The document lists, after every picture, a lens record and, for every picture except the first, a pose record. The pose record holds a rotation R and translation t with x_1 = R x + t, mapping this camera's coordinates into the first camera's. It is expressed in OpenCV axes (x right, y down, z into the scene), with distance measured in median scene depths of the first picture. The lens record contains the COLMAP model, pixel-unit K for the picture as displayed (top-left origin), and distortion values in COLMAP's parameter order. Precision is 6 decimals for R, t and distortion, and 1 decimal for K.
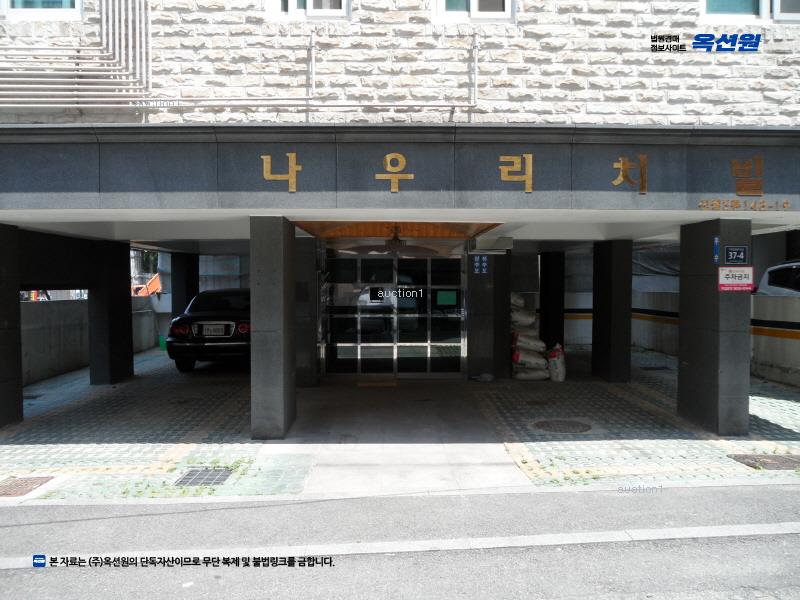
lens RADIAL K [[647.2, 0, 397.0], [0, 647.2, 302.4], [0, 0, 1]] dist [-0.049871, 0.033427]
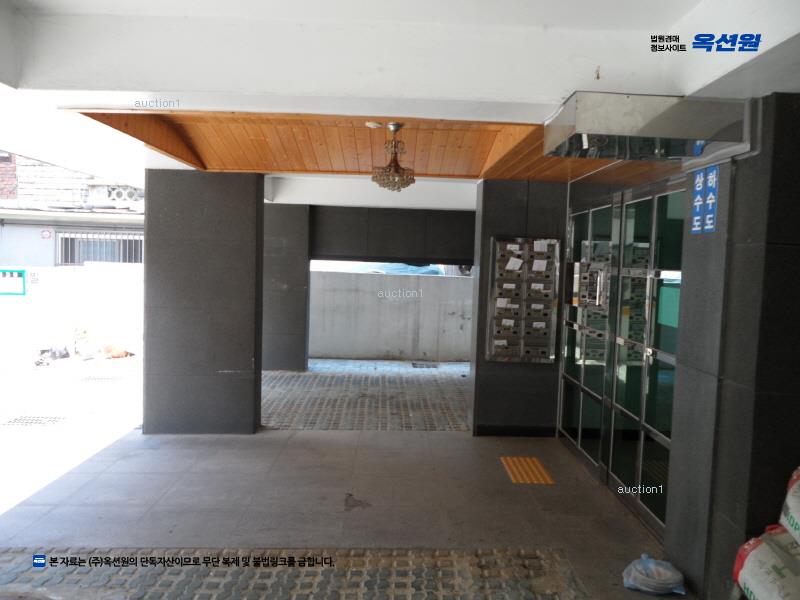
lens RADIAL K [[647.2, 0, 399.0], [0, 647.2, 298.5], [0, 0, 1]] dist [-0.049871, 0.033427]
pose [[0.005112, 0.060683, -0.998144, 0.730142], [-0.060982, 0.996318, 0.060260, -0.040606], [0.998126, 0.060561, 0.008793, 1.494698]]
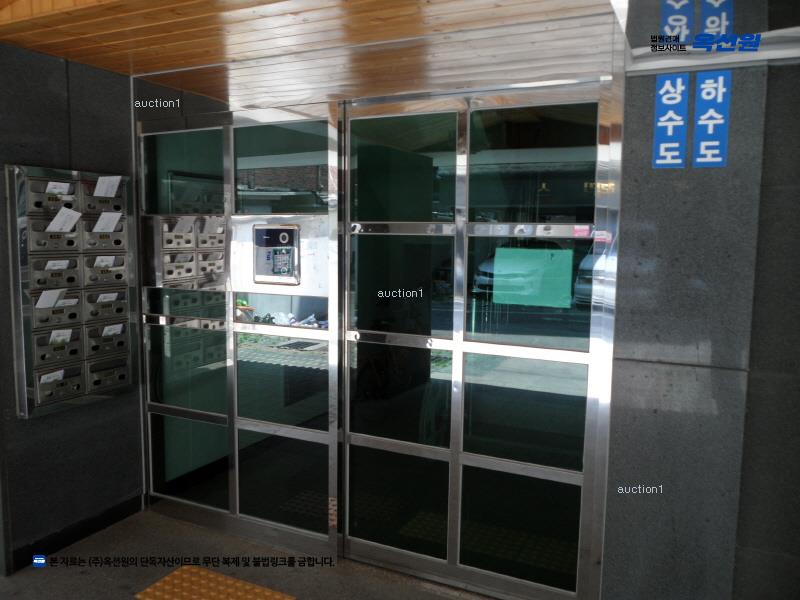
lens RADIAL K [[647.2, 0, 388.6], [0, 647.2, 289.7], [0, 0, 1]] dist [-0.049871, 0.033427]
pose [[0.895511, 0.050042, -0.442218, 0.235894], [-0.018099, 0.996931, 0.076164, -0.034120], [0.444672, -0.060202, 0.893668, 1.349673]]
